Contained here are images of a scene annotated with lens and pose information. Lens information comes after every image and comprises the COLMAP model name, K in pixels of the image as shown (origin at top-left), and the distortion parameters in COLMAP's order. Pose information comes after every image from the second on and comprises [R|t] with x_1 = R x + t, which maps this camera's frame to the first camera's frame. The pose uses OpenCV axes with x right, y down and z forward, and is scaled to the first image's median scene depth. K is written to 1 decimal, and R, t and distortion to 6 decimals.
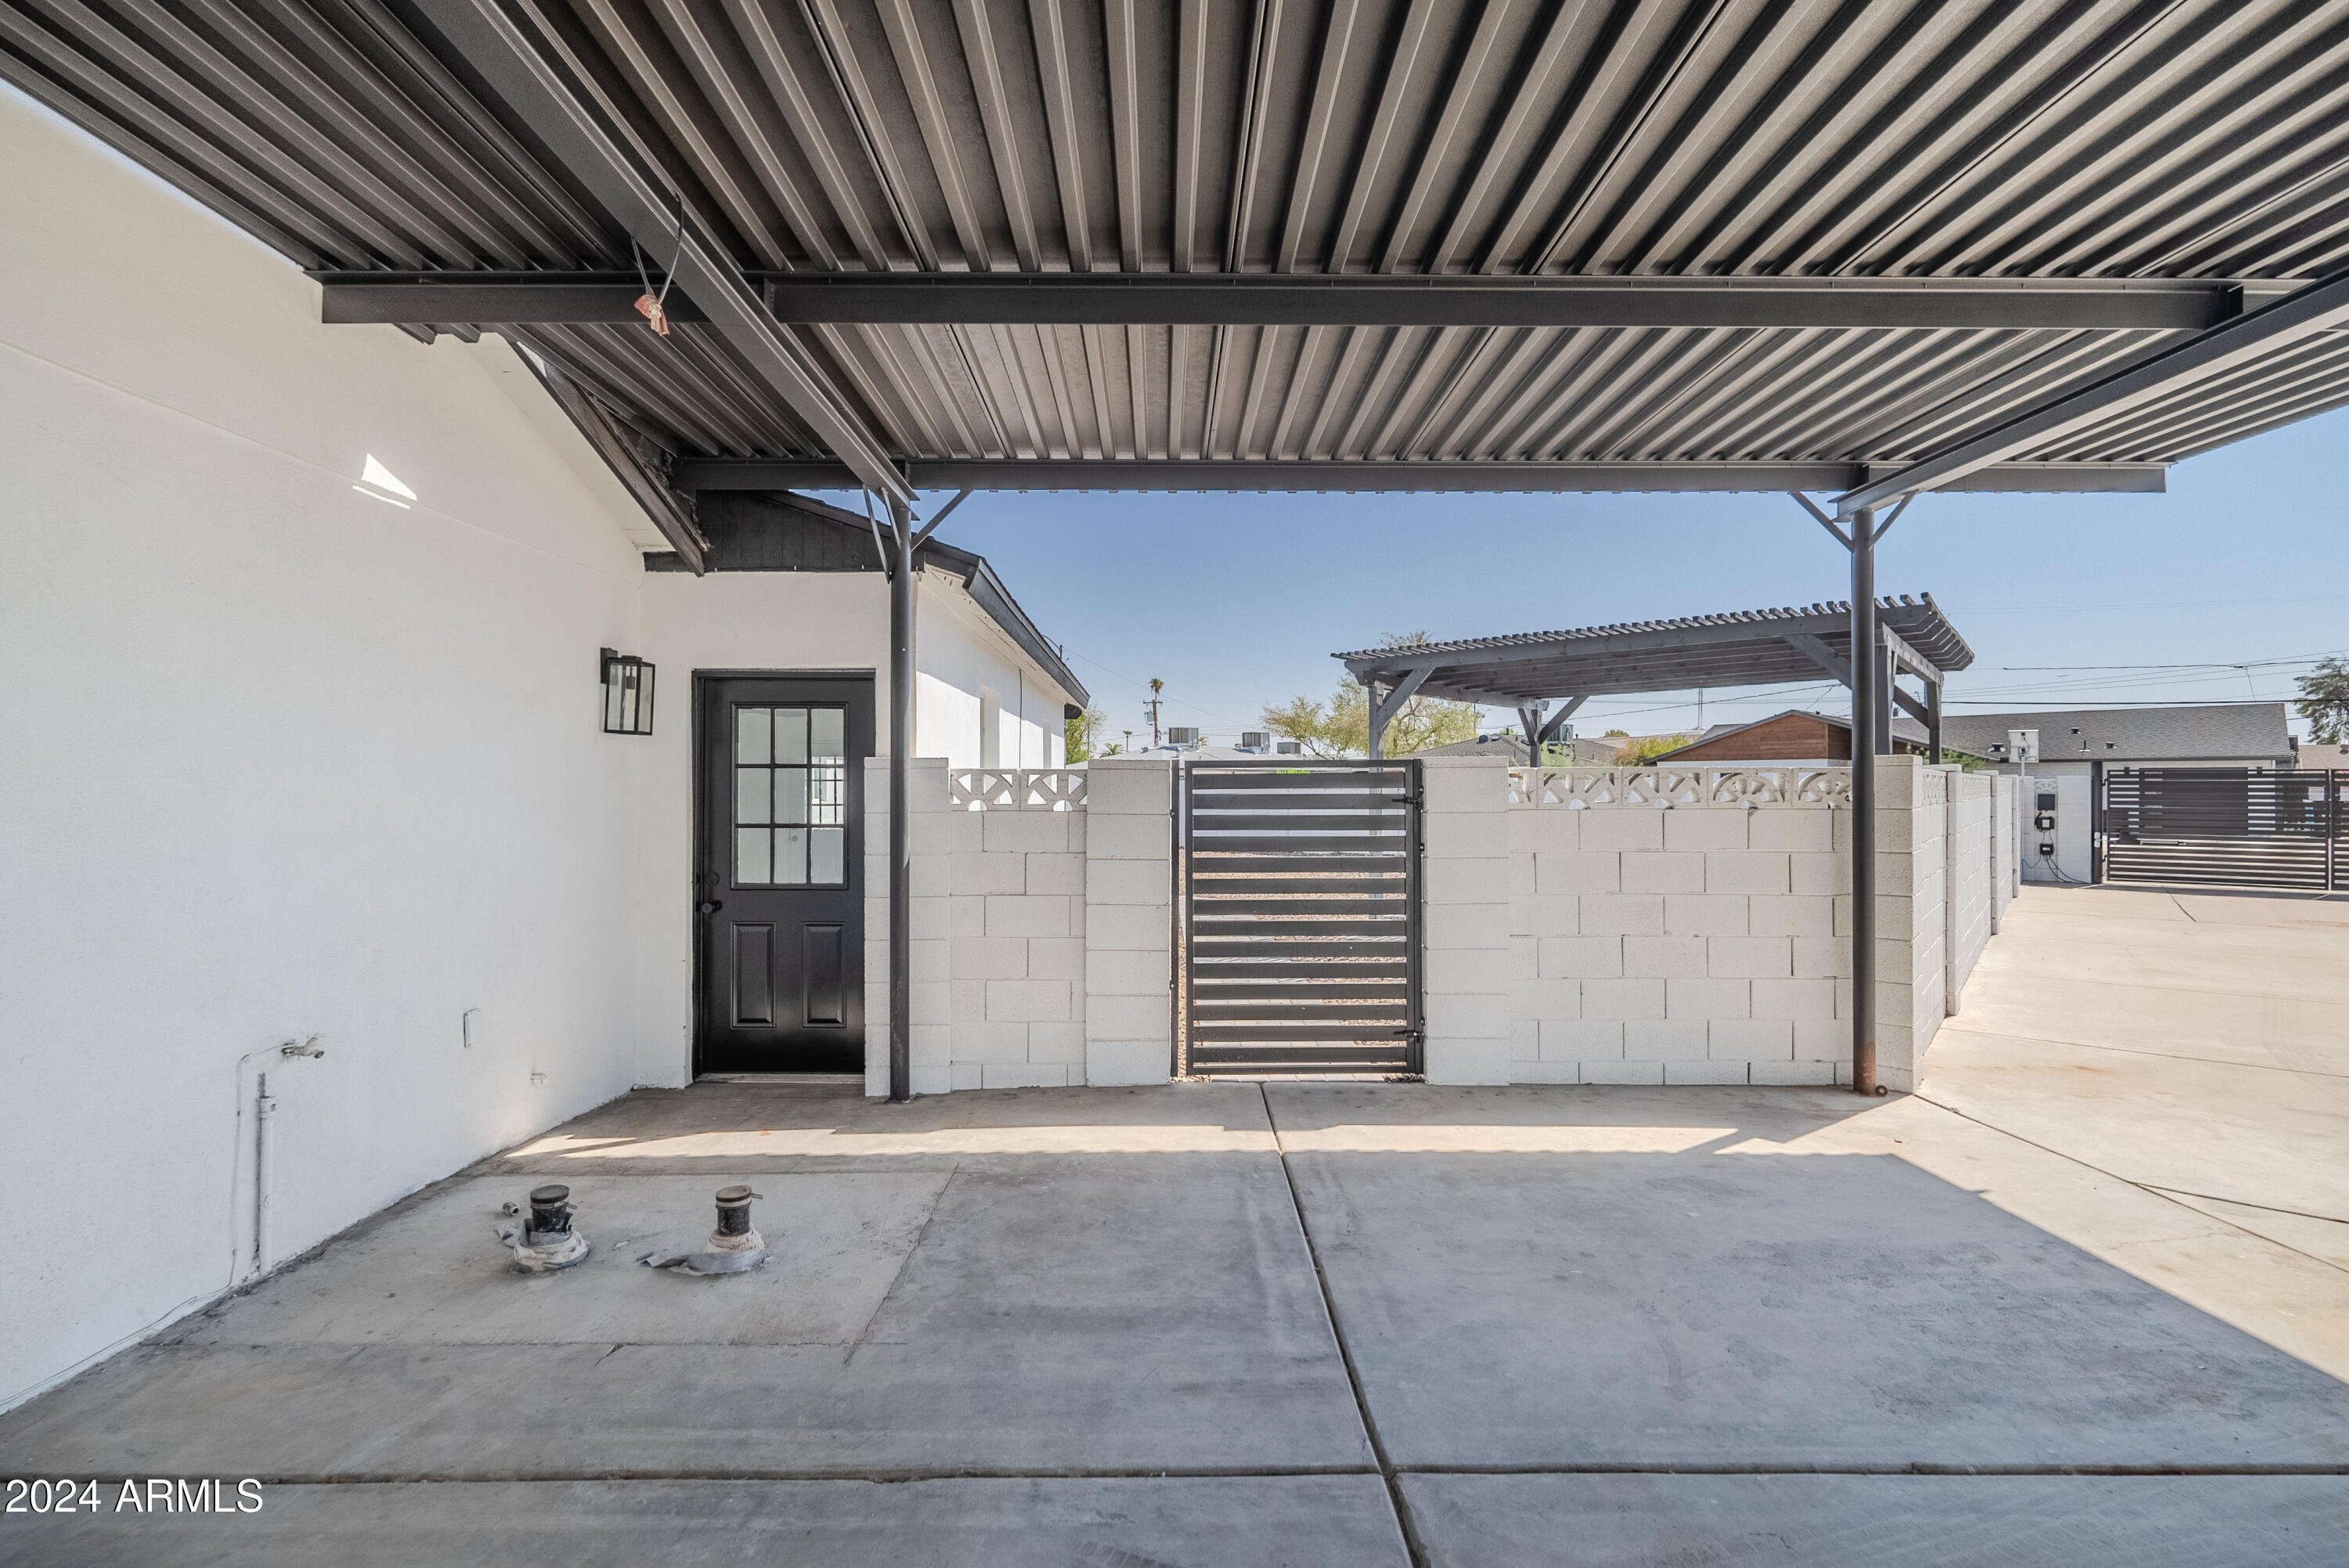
lens RADIAL K [[1068.7, 0, 1172.7], [0, 1068.7, 775.8], [0, 0, 1]] dist [0.000550, 0.000573]
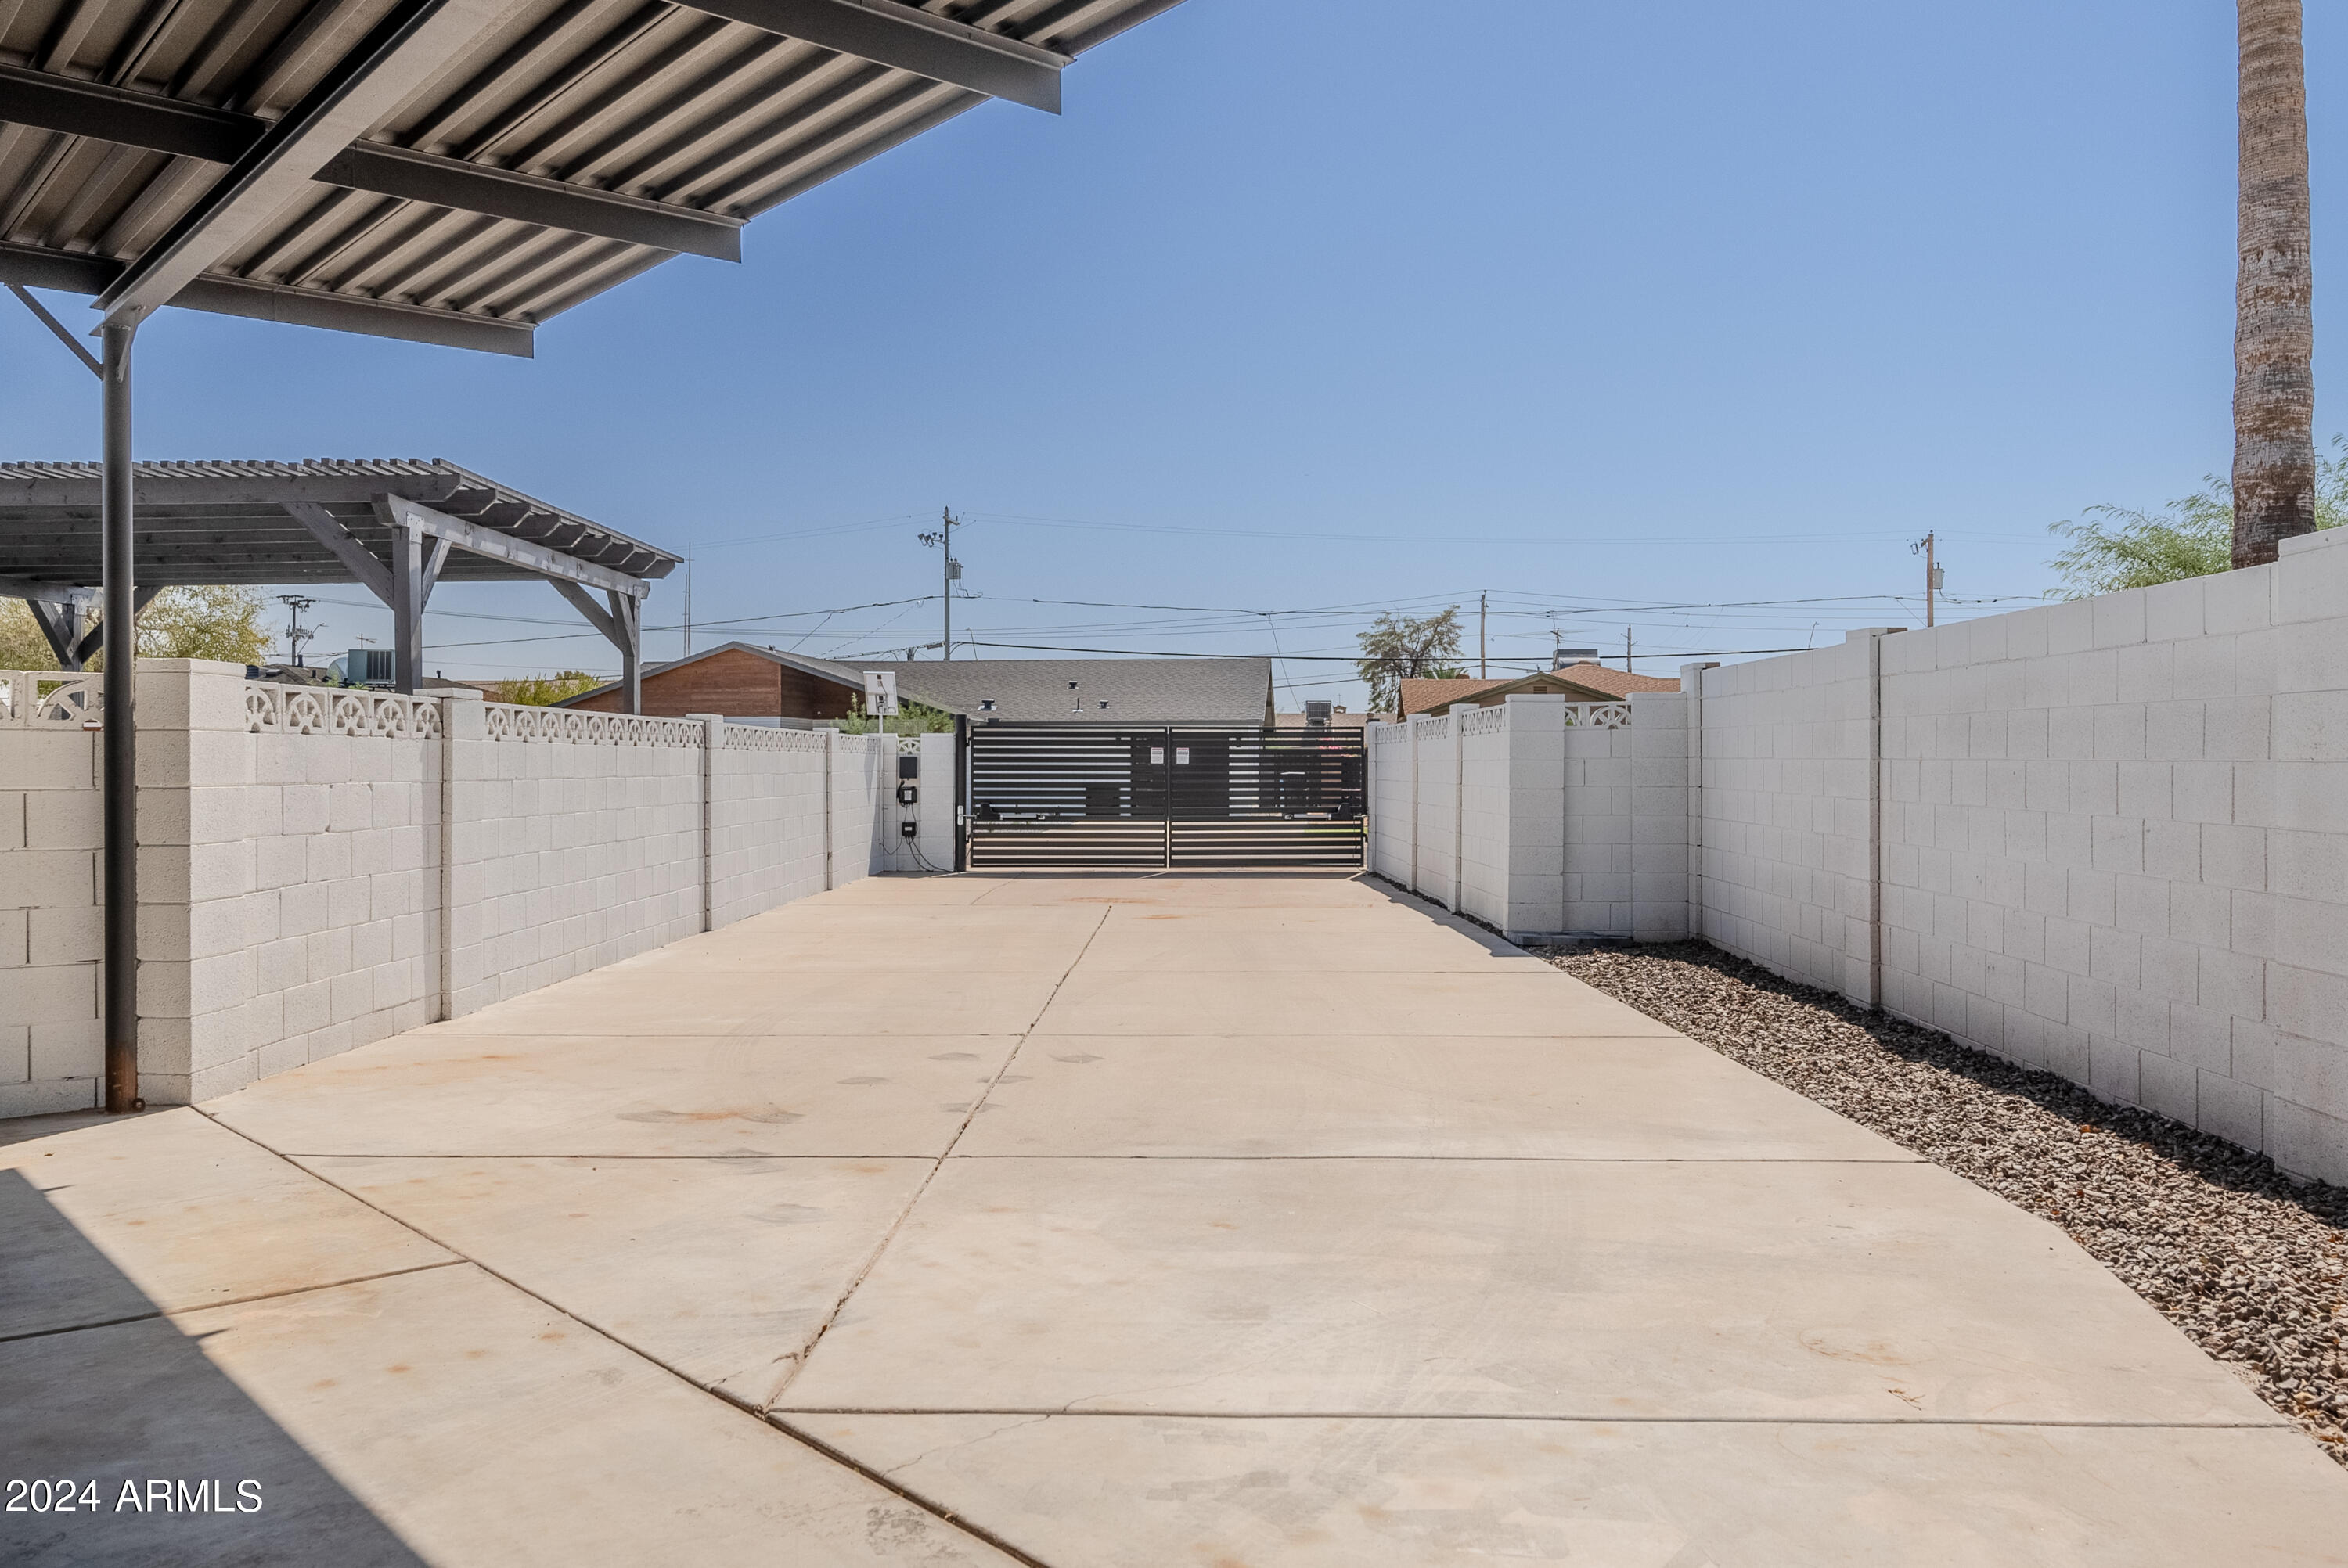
lens RADIAL K [[1853.2, 0, 1171.2], [0, 1853.2, 794.7], [0, 0, 1]] dist [-0.002979, 0.002288]
pose [[0.777608, -0.010539, 0.628661, 0.131859], [-0.003989, 0.999757, 0.021694, 0.014665], [-0.628737, -0.019377, 0.777377, -0.148603]]
